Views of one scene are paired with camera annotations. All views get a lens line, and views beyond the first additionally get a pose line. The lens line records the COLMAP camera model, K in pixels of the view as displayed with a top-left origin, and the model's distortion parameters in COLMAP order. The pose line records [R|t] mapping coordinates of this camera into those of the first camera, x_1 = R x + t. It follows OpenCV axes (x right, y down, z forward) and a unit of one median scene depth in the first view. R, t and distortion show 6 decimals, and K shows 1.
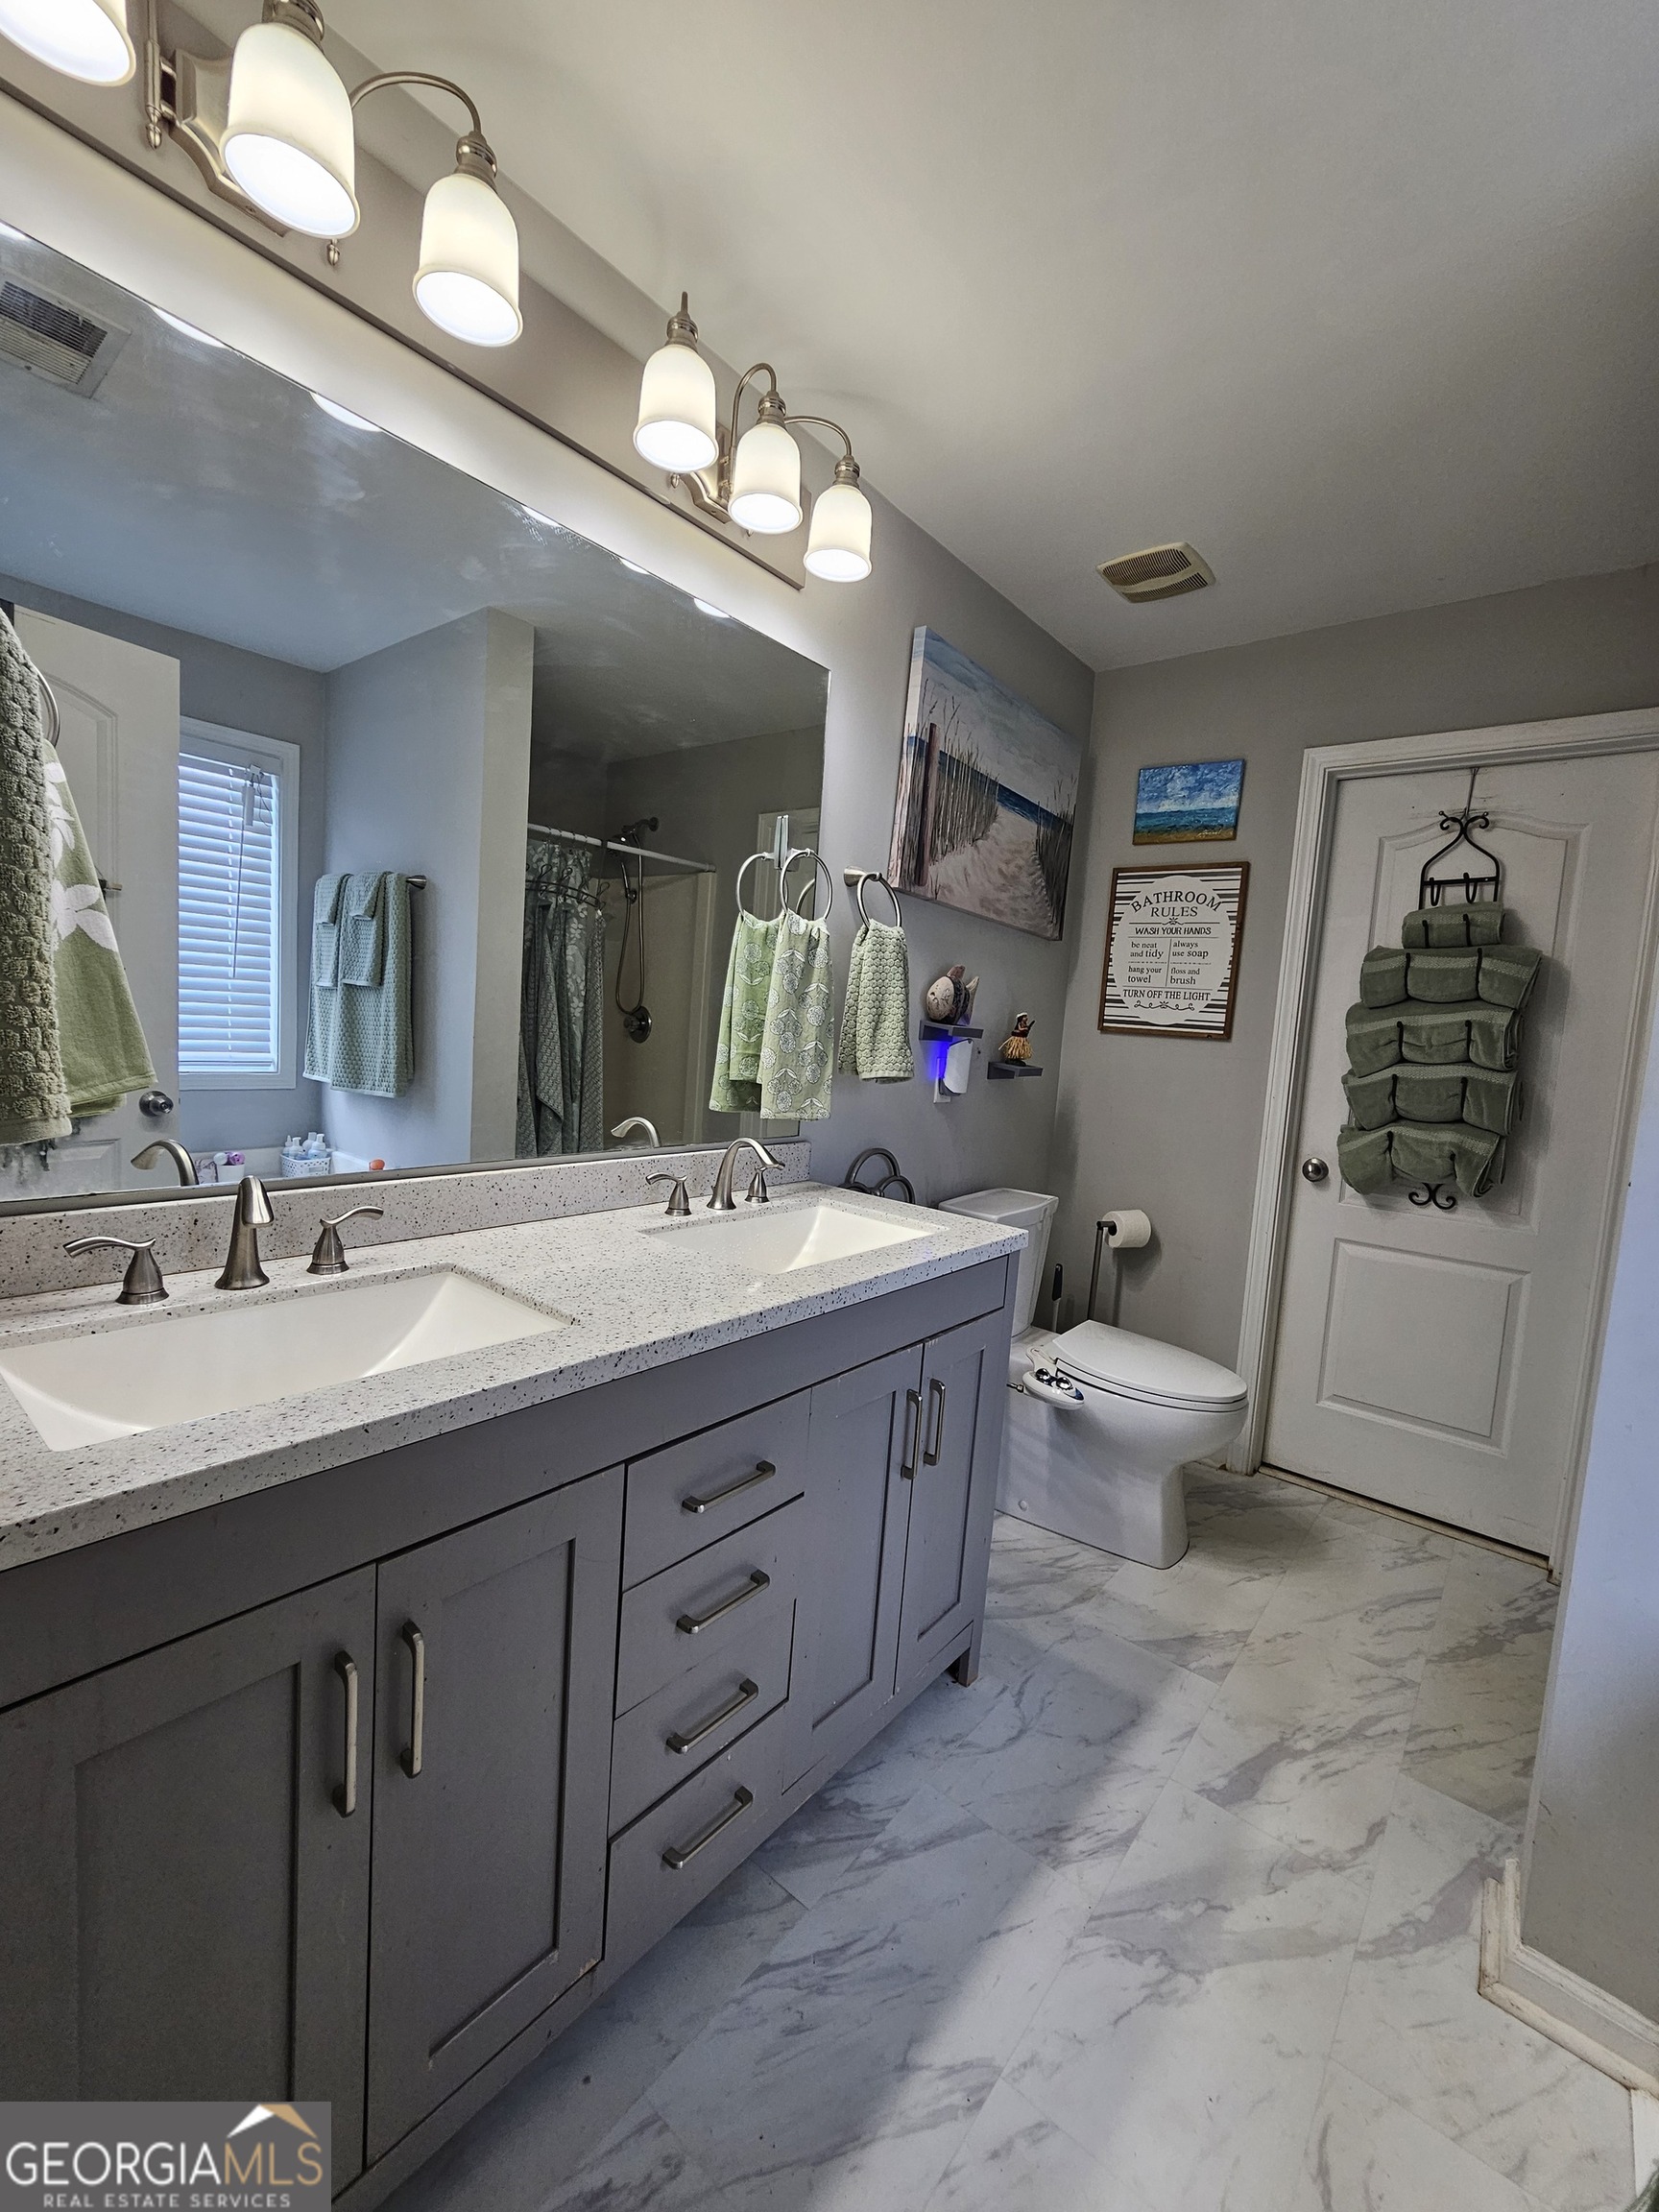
lens RADIAL K [[909.9, 0, 822.3], [0, 909.9, 1094.0], [0, 0, 1]] dist [-0.002307, -0.000145]
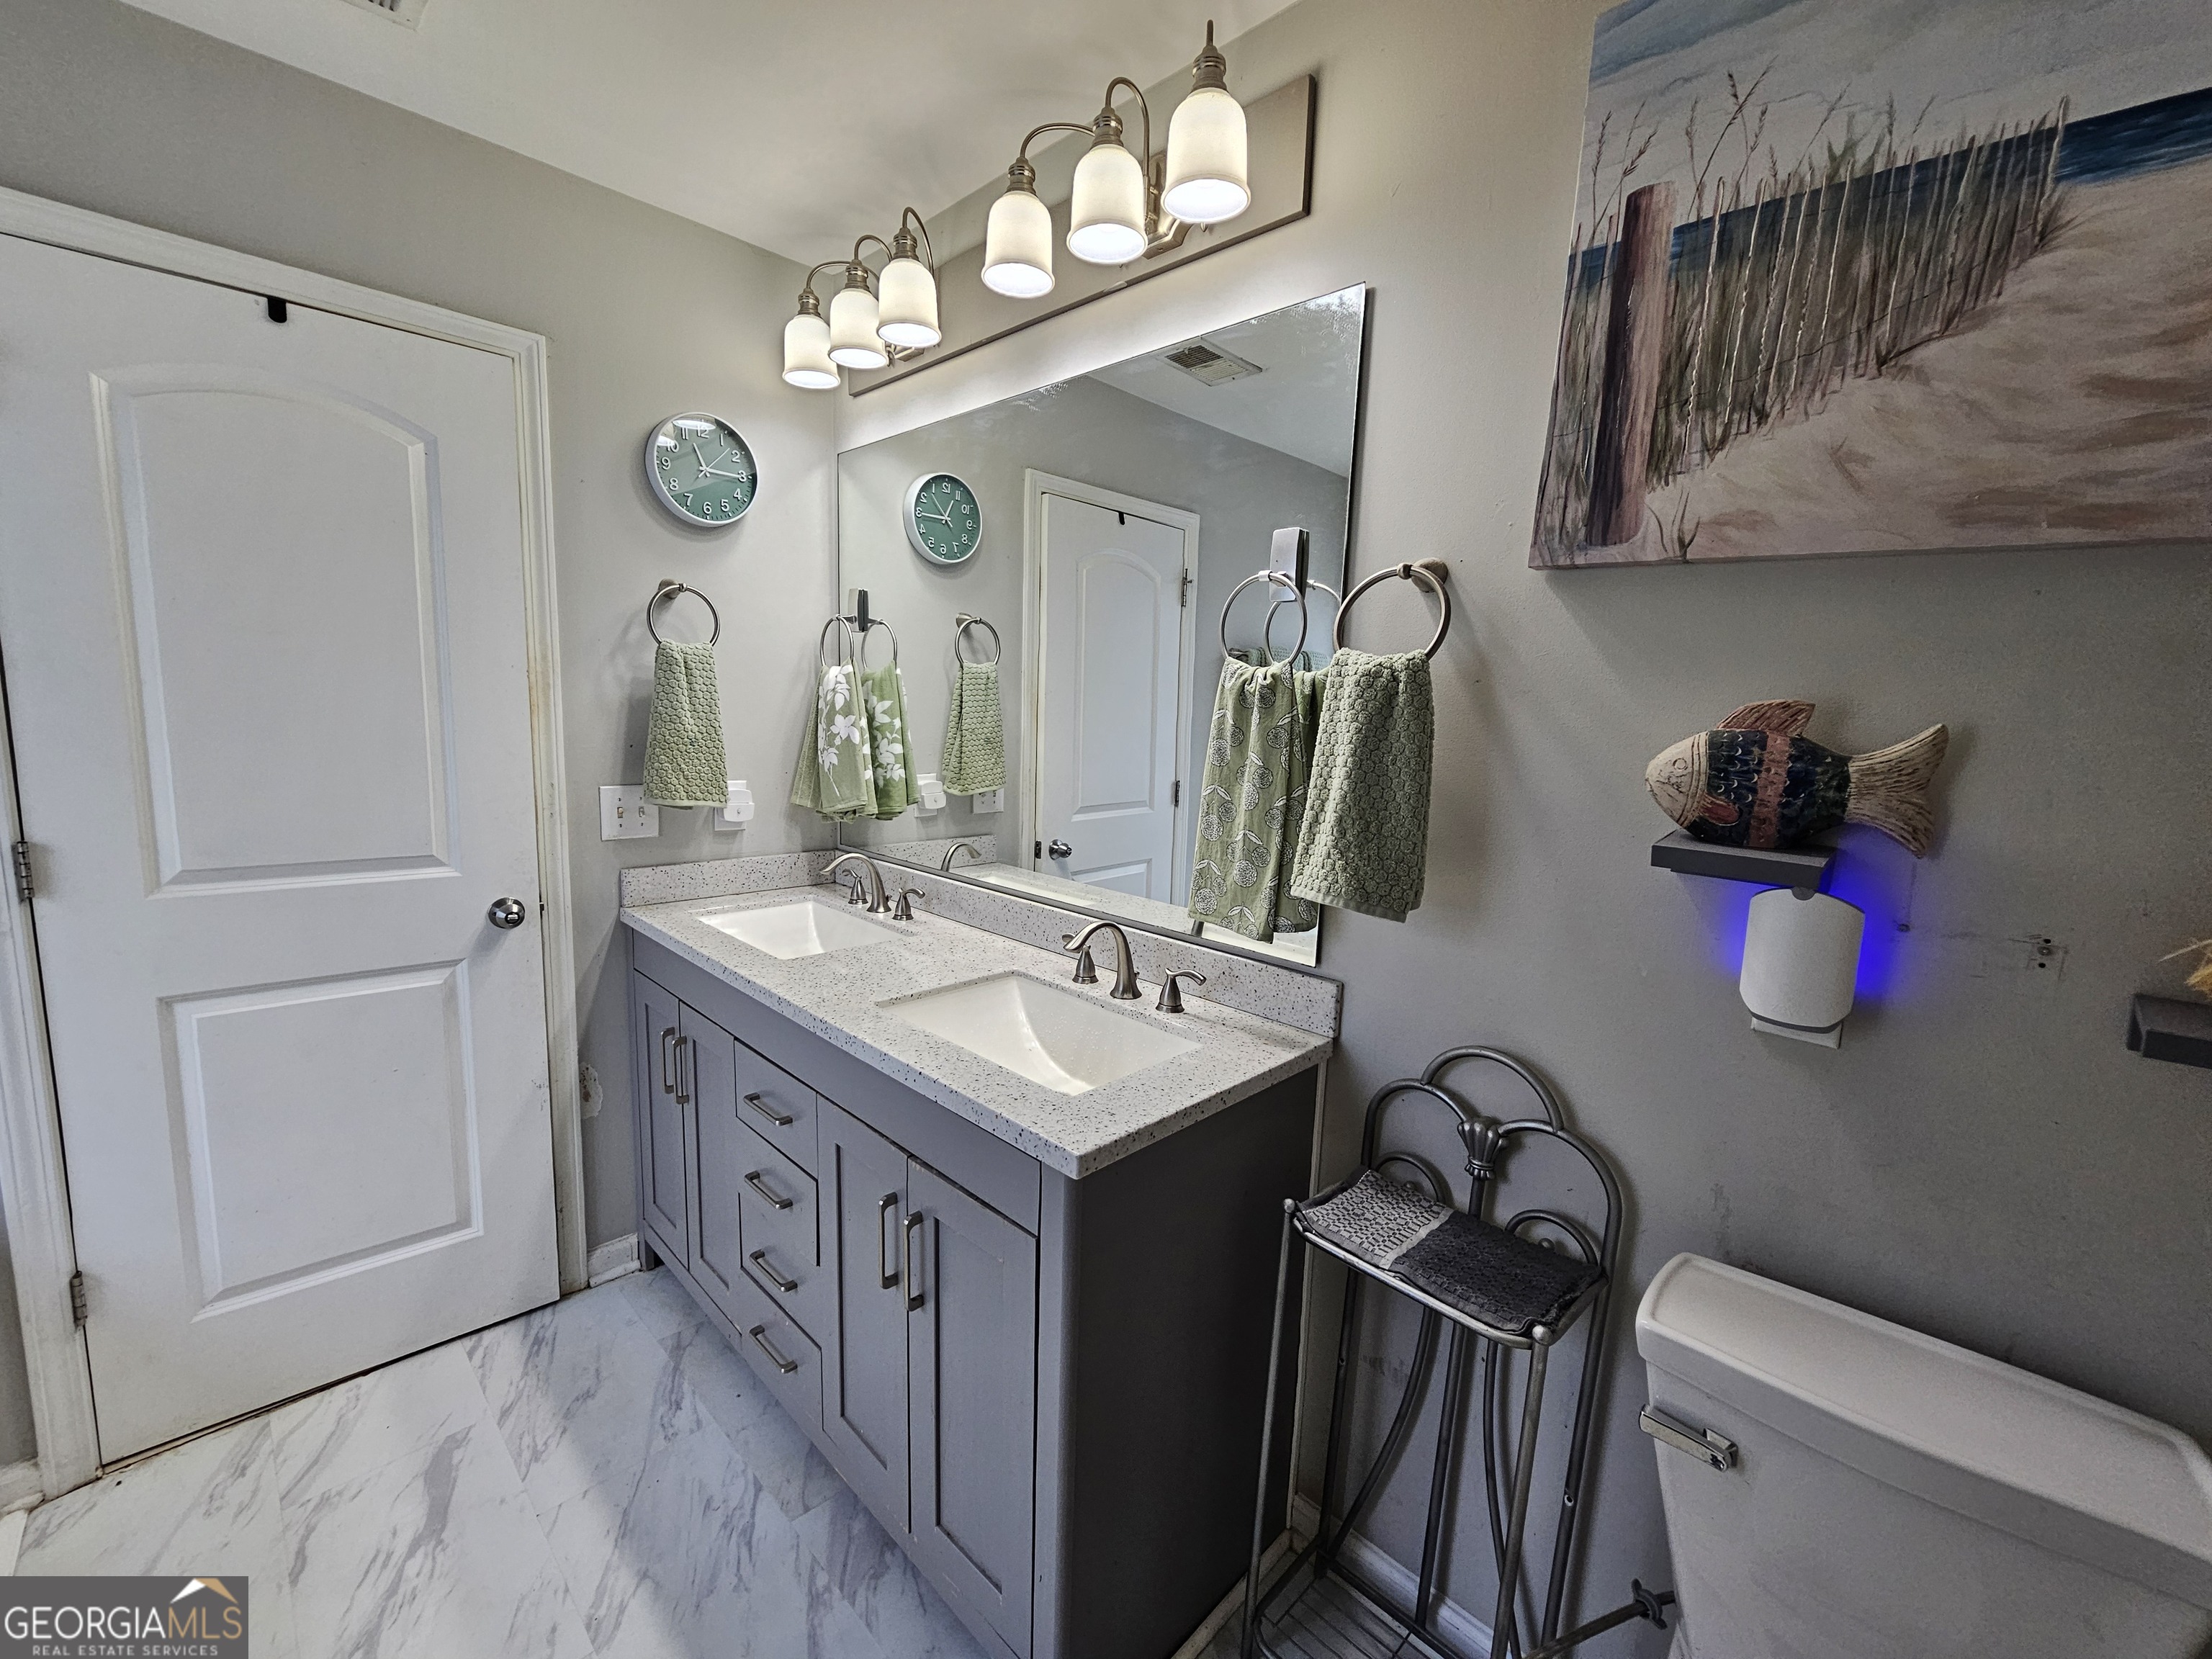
lens RADIAL K [[904.1, 0, 1100.5], [0, 904.1, 837.3], [0, 0, 1]] dist [-0.001069, 0.000623]
pose [[-0.085349, 0.071605, -0.993775, 0.590352], [-0.124630, 0.988813, 0.081951, -0.079190], [0.988526, 0.130848, -0.075471, 0.759033]]
